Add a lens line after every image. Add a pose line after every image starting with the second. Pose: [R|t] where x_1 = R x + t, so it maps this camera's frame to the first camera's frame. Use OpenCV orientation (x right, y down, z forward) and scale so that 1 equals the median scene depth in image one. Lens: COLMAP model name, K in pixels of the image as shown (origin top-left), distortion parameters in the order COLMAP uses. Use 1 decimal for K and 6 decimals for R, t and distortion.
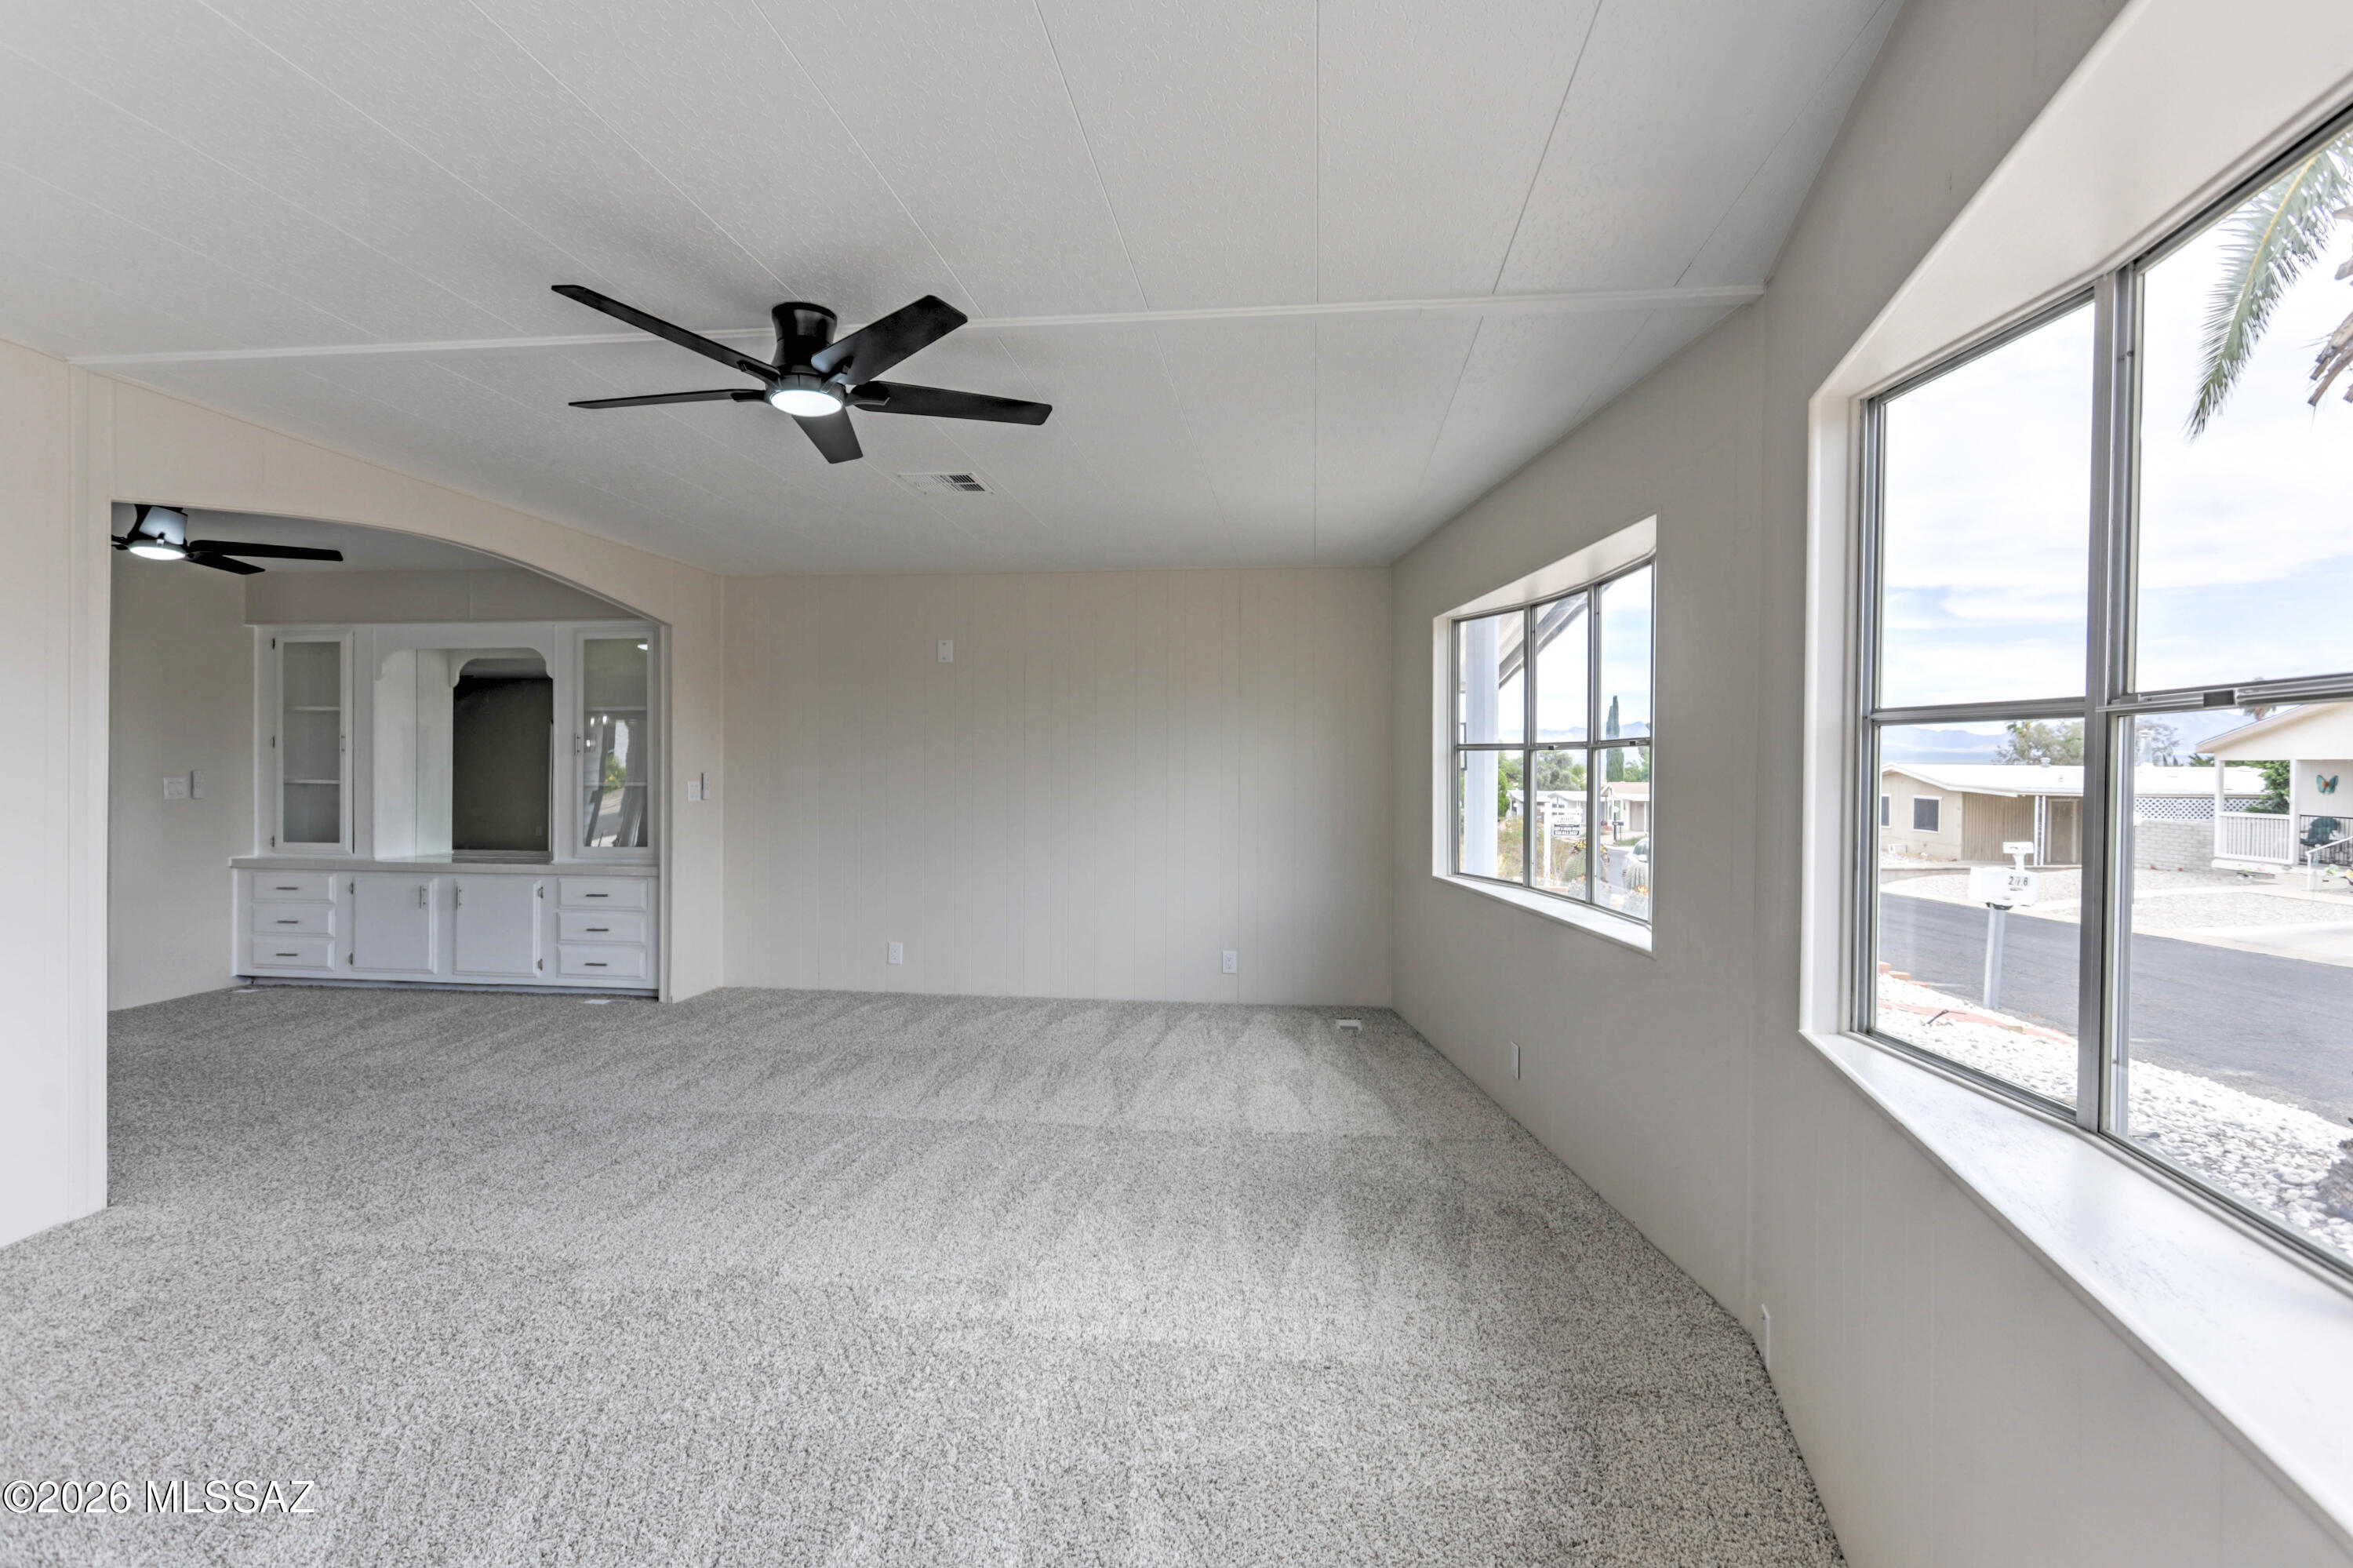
lens RADIAL K [[1171.4, 0, 1173.5], [0, 1171.4, 780.0], [0, 0, 1]] dist [0.000308, 0.001106]
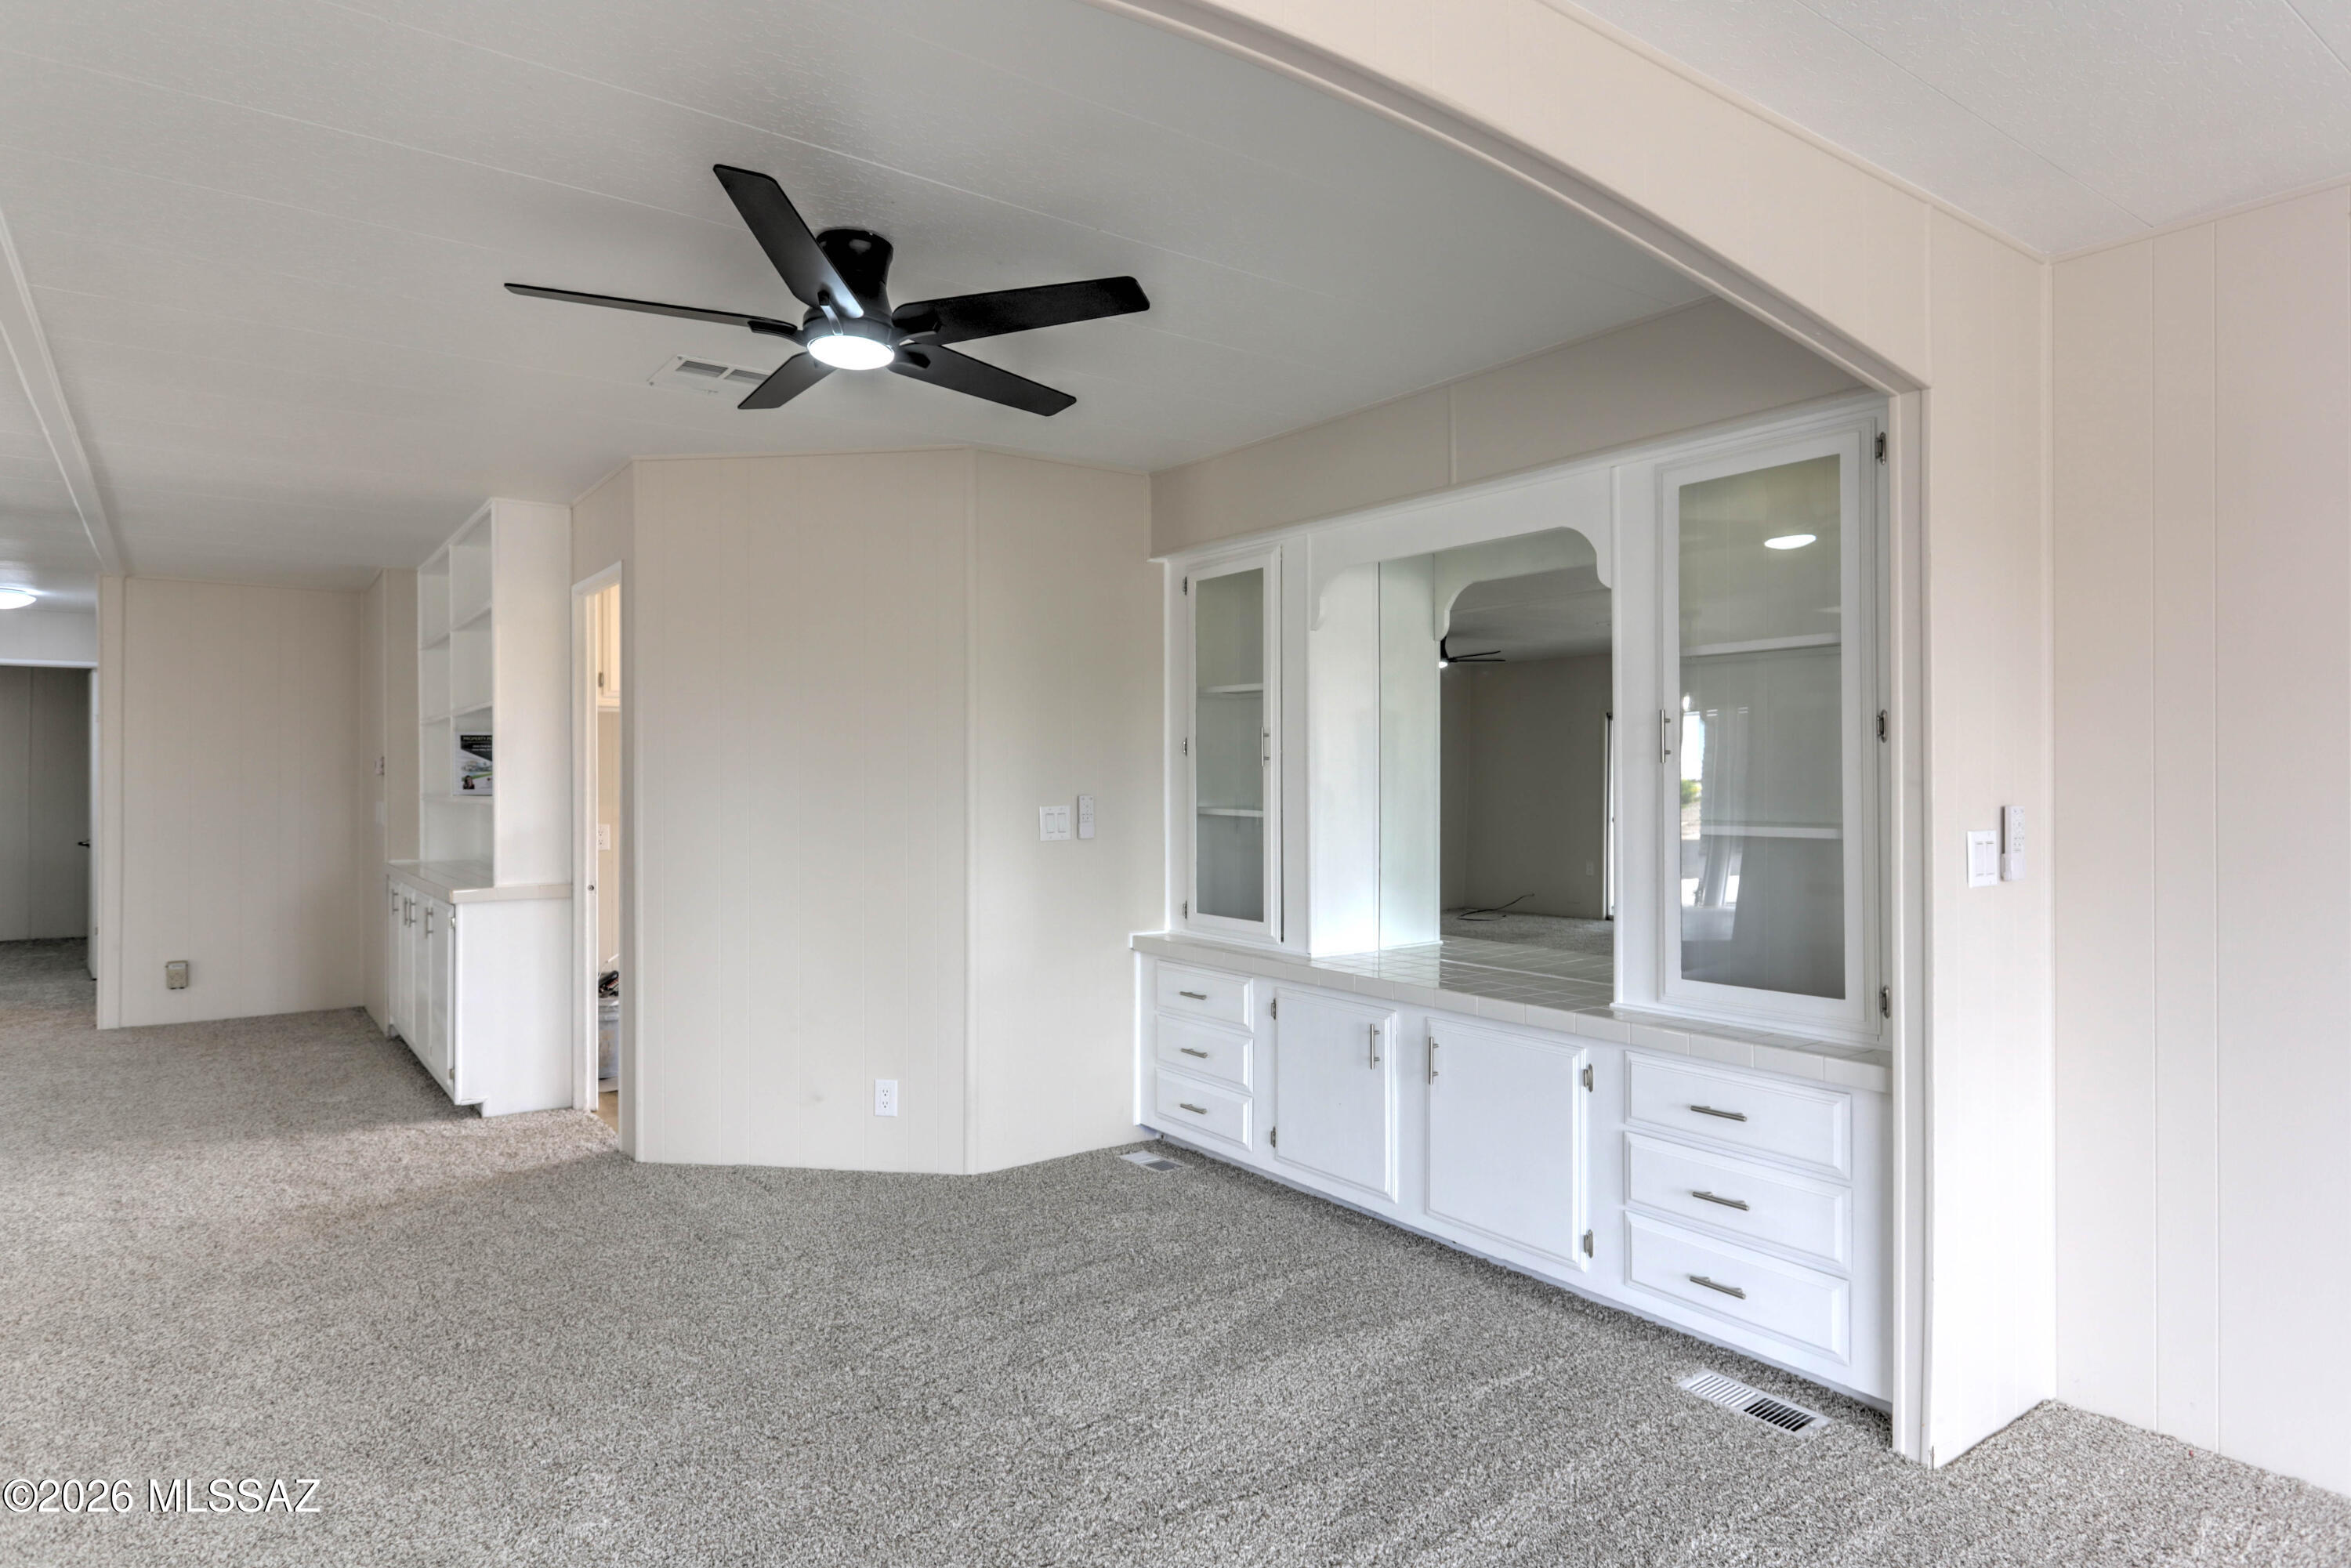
lens RADIAL K [[1332.3, 0, 1173.7], [0, 1332.3, 776.3], [0, 0, 1]] dist [0.003417, 0.002211]
pose [[0.692510, -0.007013, -0.721374, -0.281613], [0.002655, 0.999971, -0.007172, -0.012693], [0.721403, 0.003051, 0.692509, 0.532417]]
